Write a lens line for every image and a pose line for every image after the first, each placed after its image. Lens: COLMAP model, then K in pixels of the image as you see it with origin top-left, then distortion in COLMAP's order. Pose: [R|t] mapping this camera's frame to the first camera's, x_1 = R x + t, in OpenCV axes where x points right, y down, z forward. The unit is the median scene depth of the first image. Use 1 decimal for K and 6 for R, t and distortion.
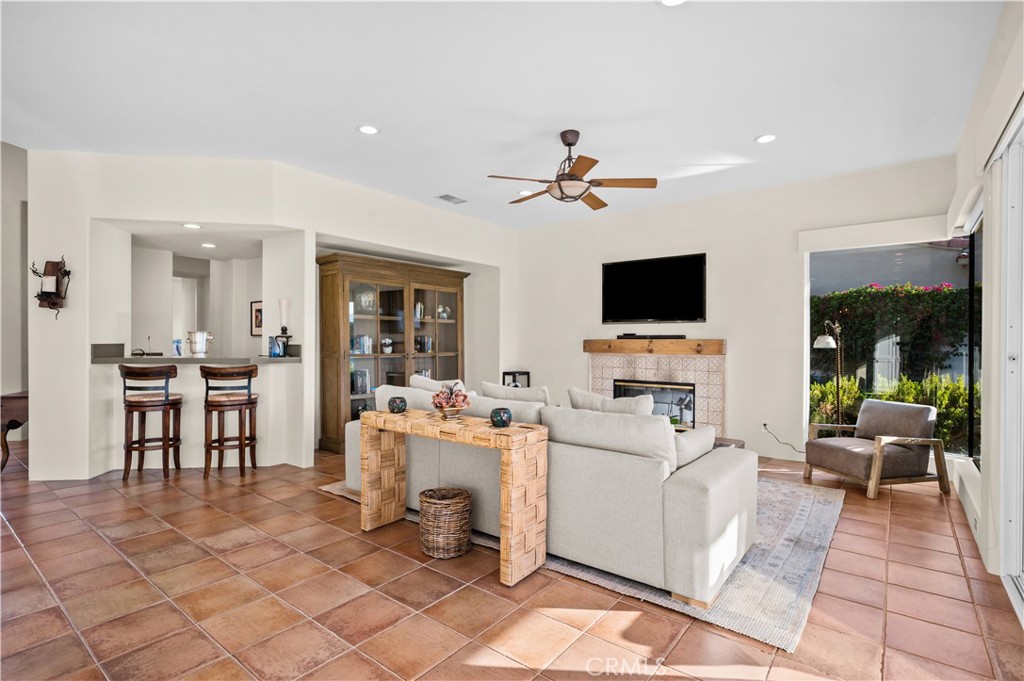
lens RADIAL K [[492.4, 0, 513.3], [0, 492.4, 339.1], [0, 0, 1]] dist [0.000947, -0.000572]
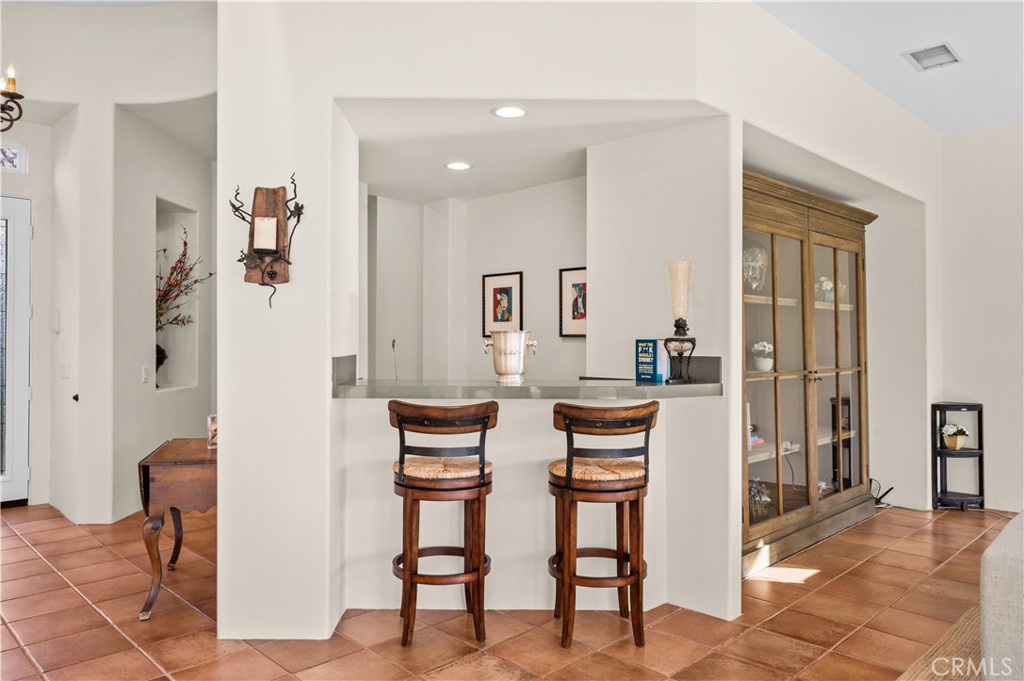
lens RADIAL K [[696.1, 0, 510.4], [0, 696.1, 334.6], [0, 0, 1]] dist [-0.010466, -0.001193]
pose [[0.991416, -0.003546, -0.130697, -0.539914], [0.003144, 0.999990, -0.003282, -0.008413], [0.130707, 0.002843, 0.991417, 0.312967]]
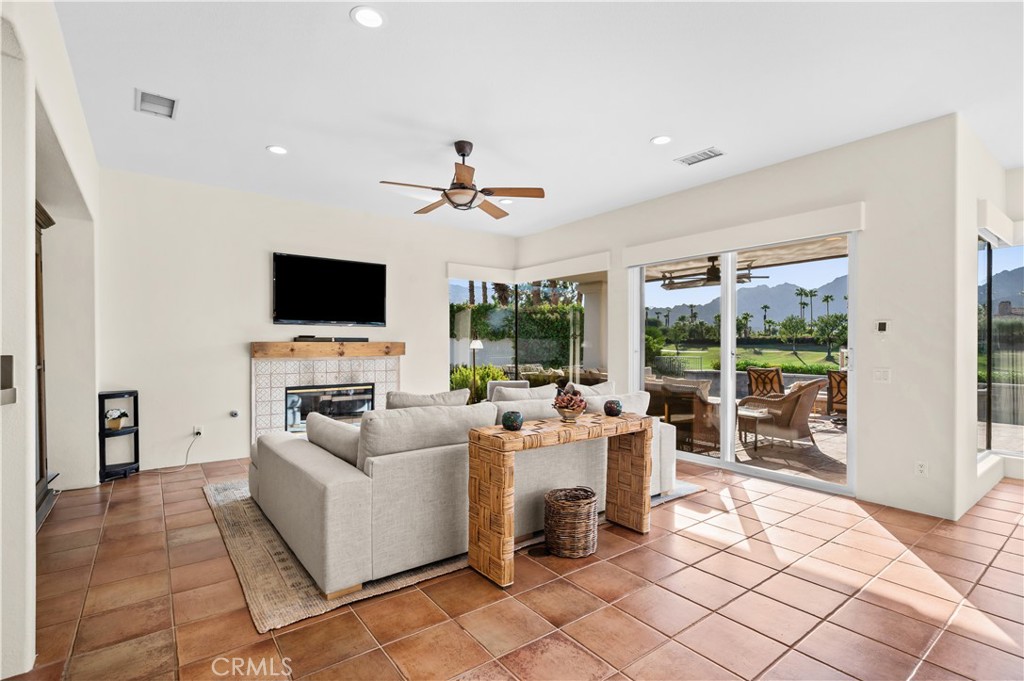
lens RADIAL K [[481.2, 0, 494.8], [0, 481.2, 346.4], [0, 0, 1]] dist [0.001107, 0.000799]
pose [[0.268823, -0.007432, 0.963161, -0.685586], [-0.003587, 0.999956, 0.008717, -0.000196], [-0.963183, -0.005798, 0.268785, 0.535326]]
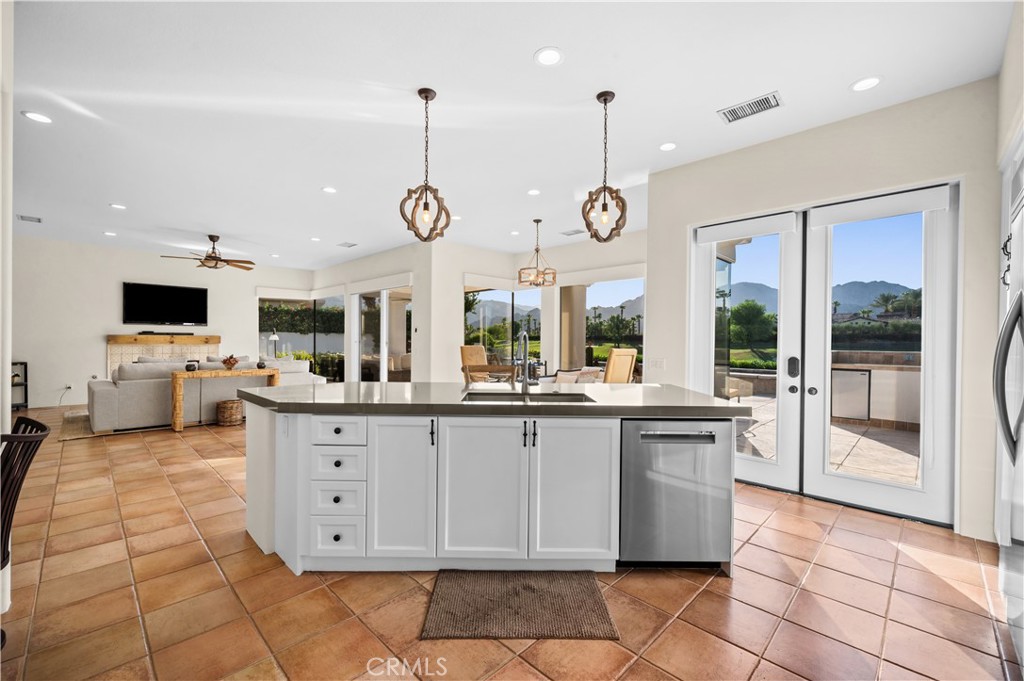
lens RADIAL K [[449.0, 0, 516.9], [0, 449.0, 339.5], [0, 0, 1]] dist [0.002351, 0.000260]
pose [[0.125944, -0.002109, 0.992035, -1.292916], [-0.012628, 0.999913, 0.003729, -0.006654], [-0.991957, -0.012997, 0.125907, -0.408345]]
